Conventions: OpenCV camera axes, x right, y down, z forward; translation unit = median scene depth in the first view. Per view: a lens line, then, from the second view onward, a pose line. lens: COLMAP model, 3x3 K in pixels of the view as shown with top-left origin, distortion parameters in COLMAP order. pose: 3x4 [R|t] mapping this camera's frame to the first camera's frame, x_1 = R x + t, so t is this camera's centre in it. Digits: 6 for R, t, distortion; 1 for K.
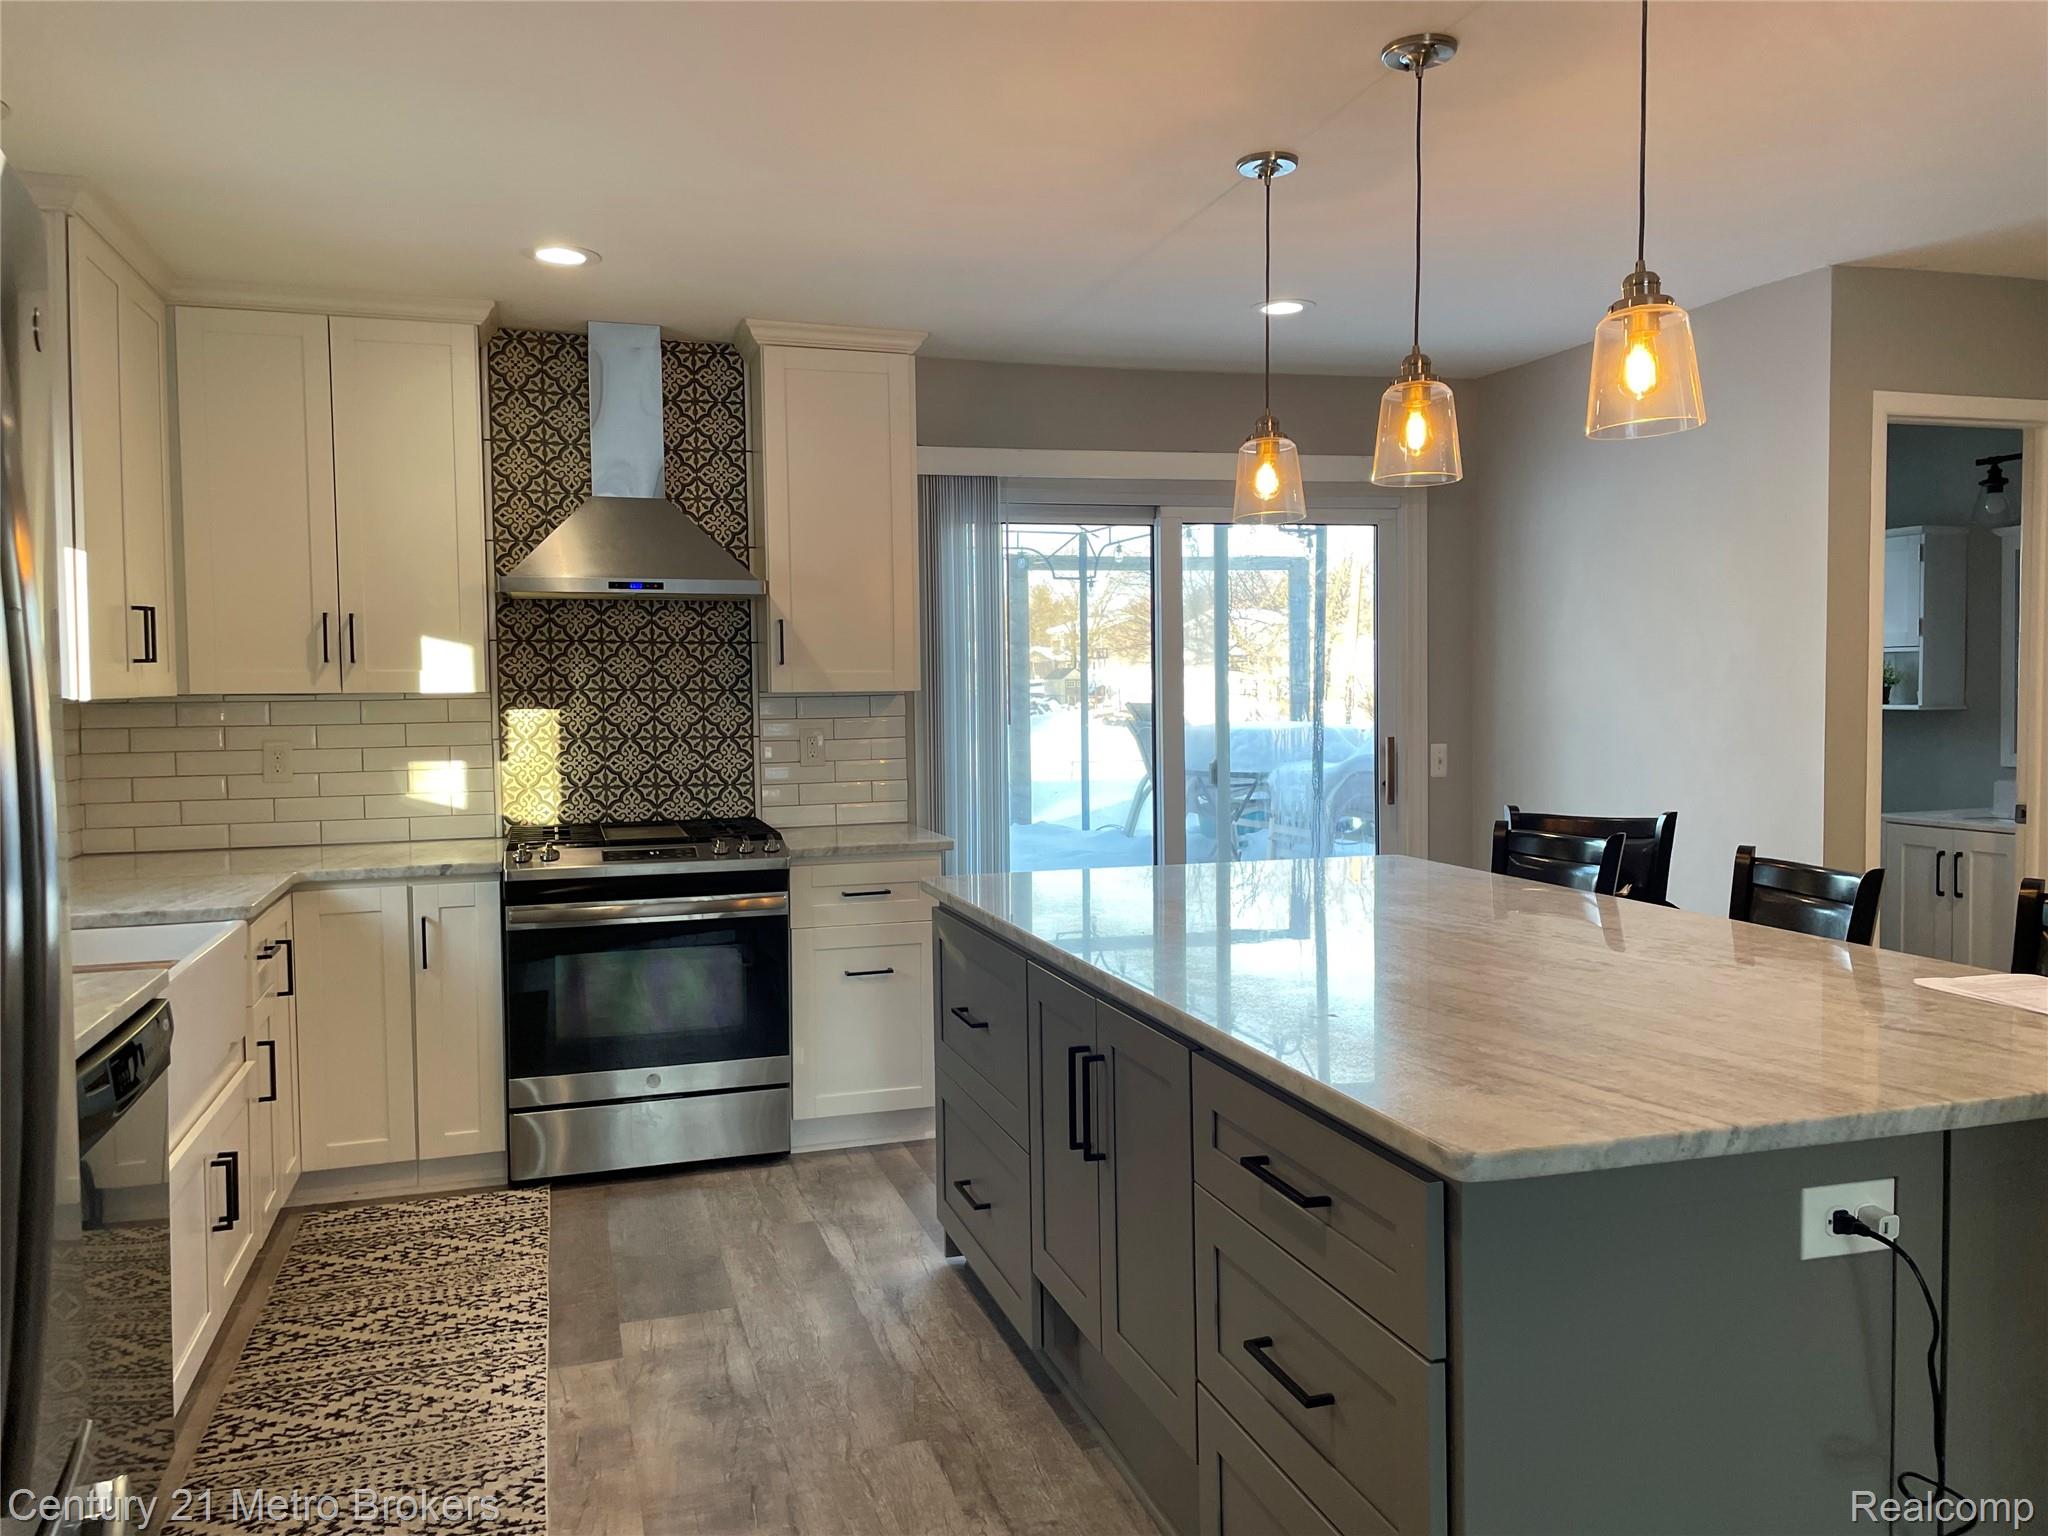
lens RADIAL K [[1544.0, 0, 1036.0], [0, 1544.0, 764.4], [0, 0, 1]] dist [0.067932, -0.003008]
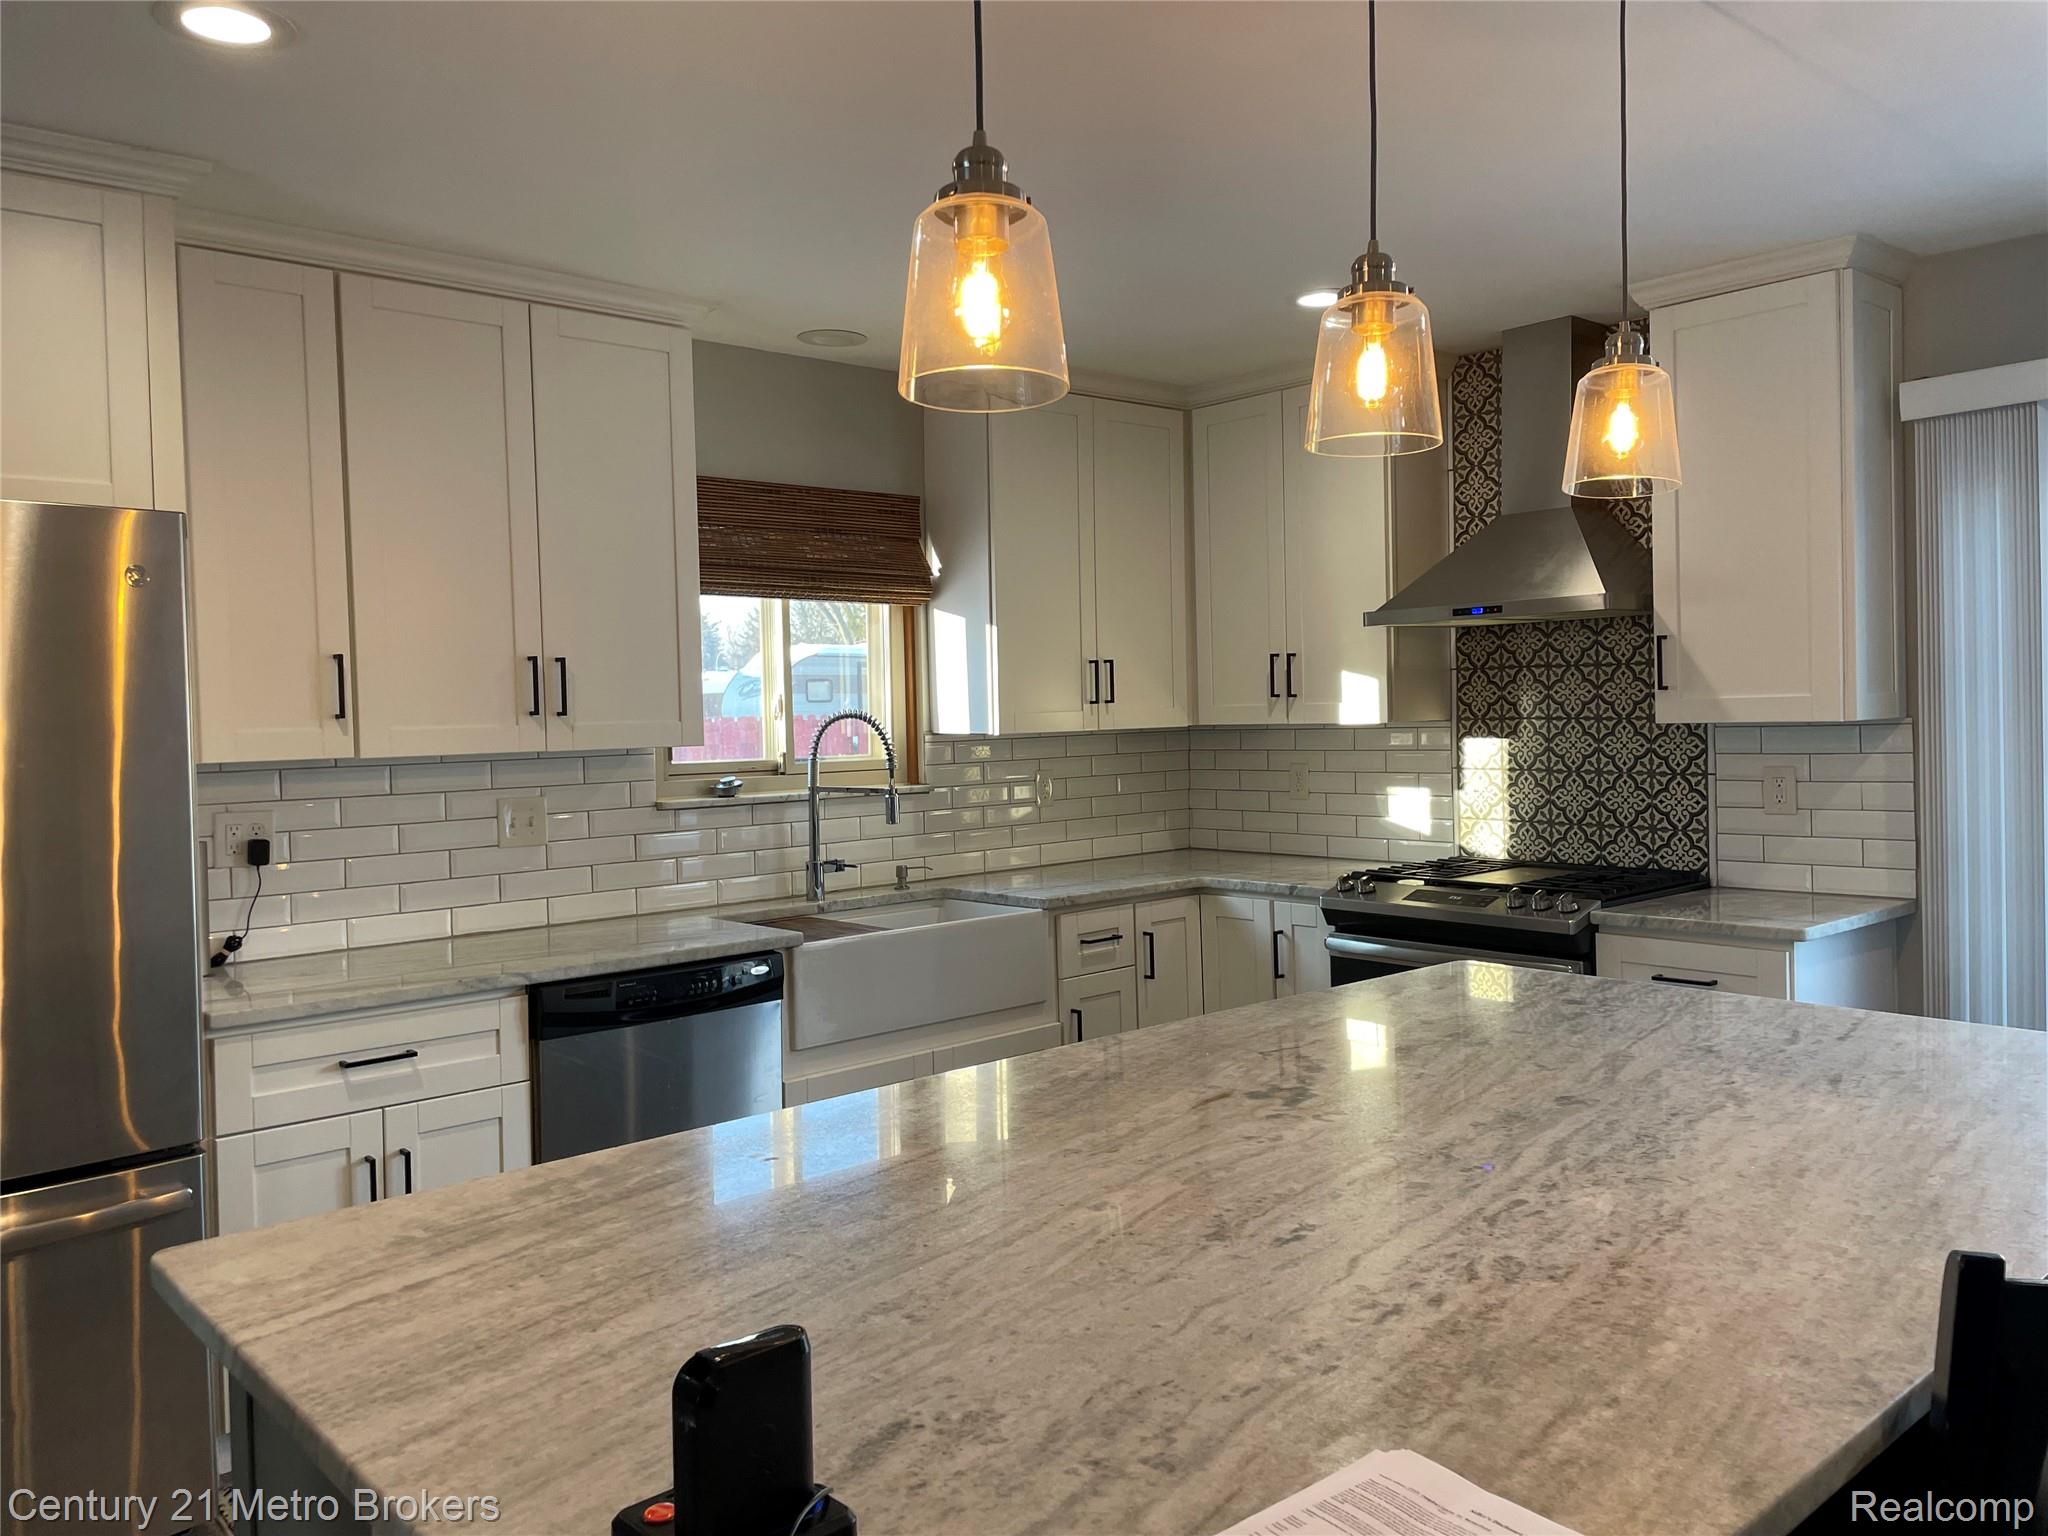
lens RADIAL K [[1544.0, 0, 1036.7], [0, 1544.0, 760.2], [0, 0, 1]] dist [0.067932, -0.003008]
pose [[0.410679, 0.031182, -0.911246, 0.447172], [-0.028975, 0.999357, 0.021139, -0.033950], [0.911319, 0.017722, 0.411319, 0.341433]]
